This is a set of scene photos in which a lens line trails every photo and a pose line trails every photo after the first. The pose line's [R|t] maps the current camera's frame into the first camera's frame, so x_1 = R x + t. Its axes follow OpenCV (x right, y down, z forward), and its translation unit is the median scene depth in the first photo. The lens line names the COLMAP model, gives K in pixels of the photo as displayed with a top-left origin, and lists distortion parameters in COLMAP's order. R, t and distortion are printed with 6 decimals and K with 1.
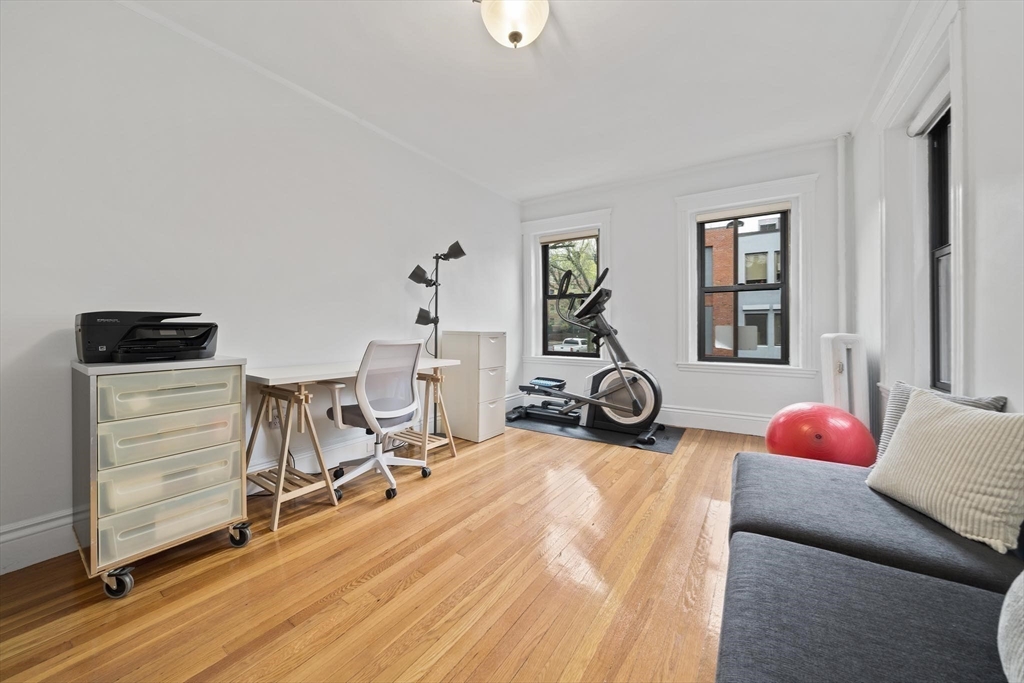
lens RADIAL K [[362.8, 0, 516.9], [0, 362.8, 330.3], [0, 0, 1]] dist [-0.001167, 0.000002]
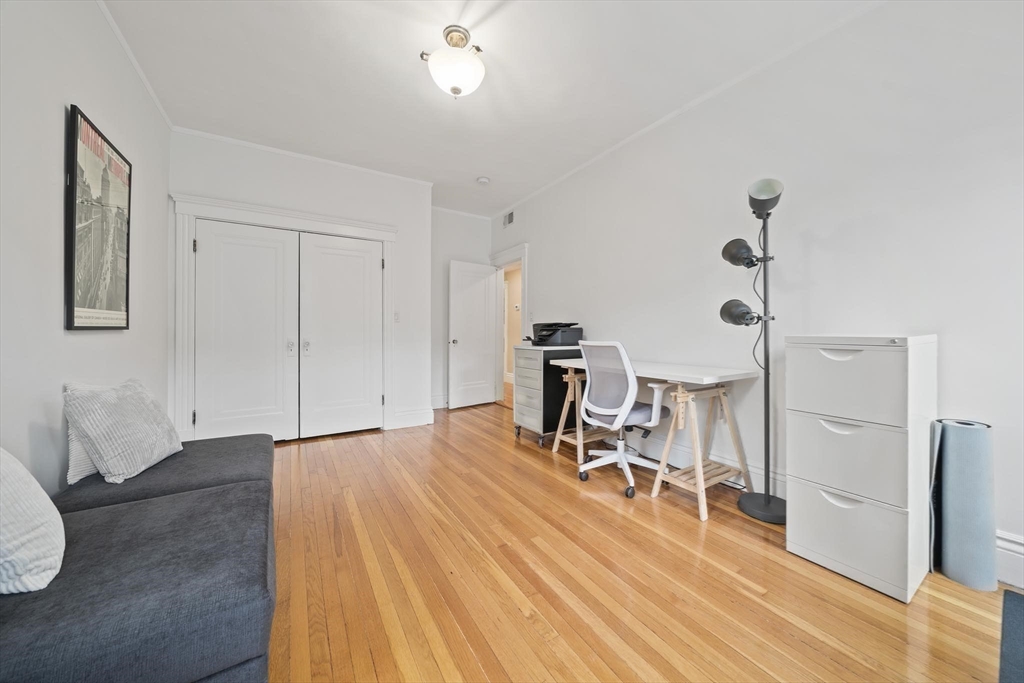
lens RADIAL K [[362.8, 0, 516.9], [0, 362.8, 330.3], [0, 0, 1]] dist [-0.001167, 0.000002]
pose [[-0.393626, -0.003309, -0.919265, 0.530001], [-0.008687, 0.999962, 0.000120, -0.004074], [0.919230, 0.008032, -0.393640, 0.851362]]
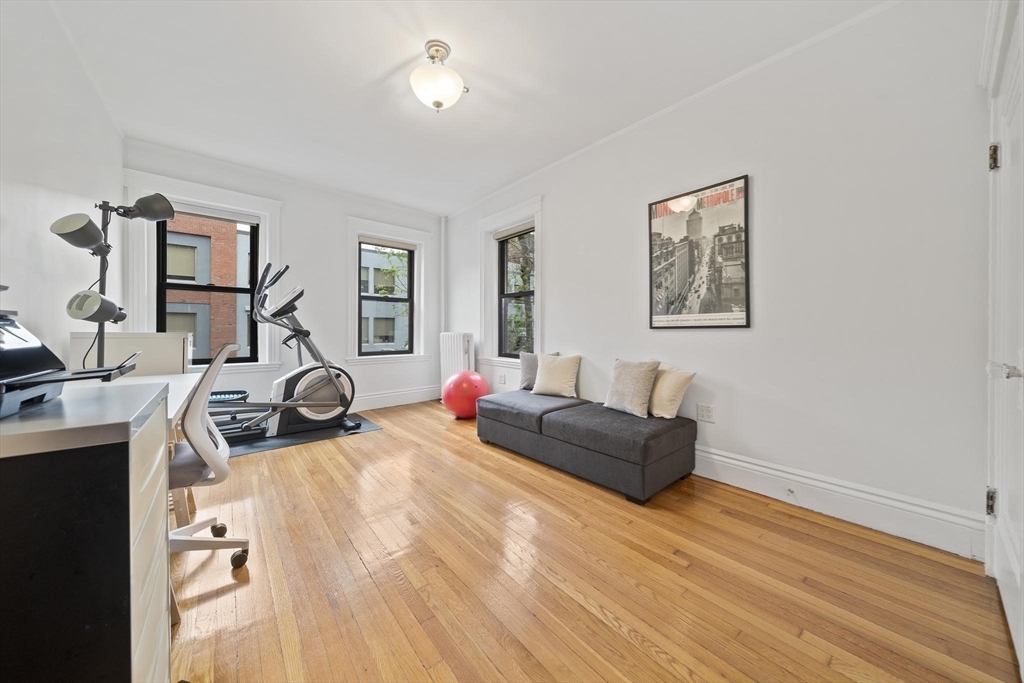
lens RADIAL K [[362.8, 0, 516.9], [0, 362.8, 330.3], [0, 0, 1]] dist [-0.001167, 0.000002]
pose [[0.274179, 0.000288, 0.961679, -0.596993], [0.005190, 0.999985, -0.001779, 0.004502], [-0.961665, 0.005479, 0.274174, 0.187216]]
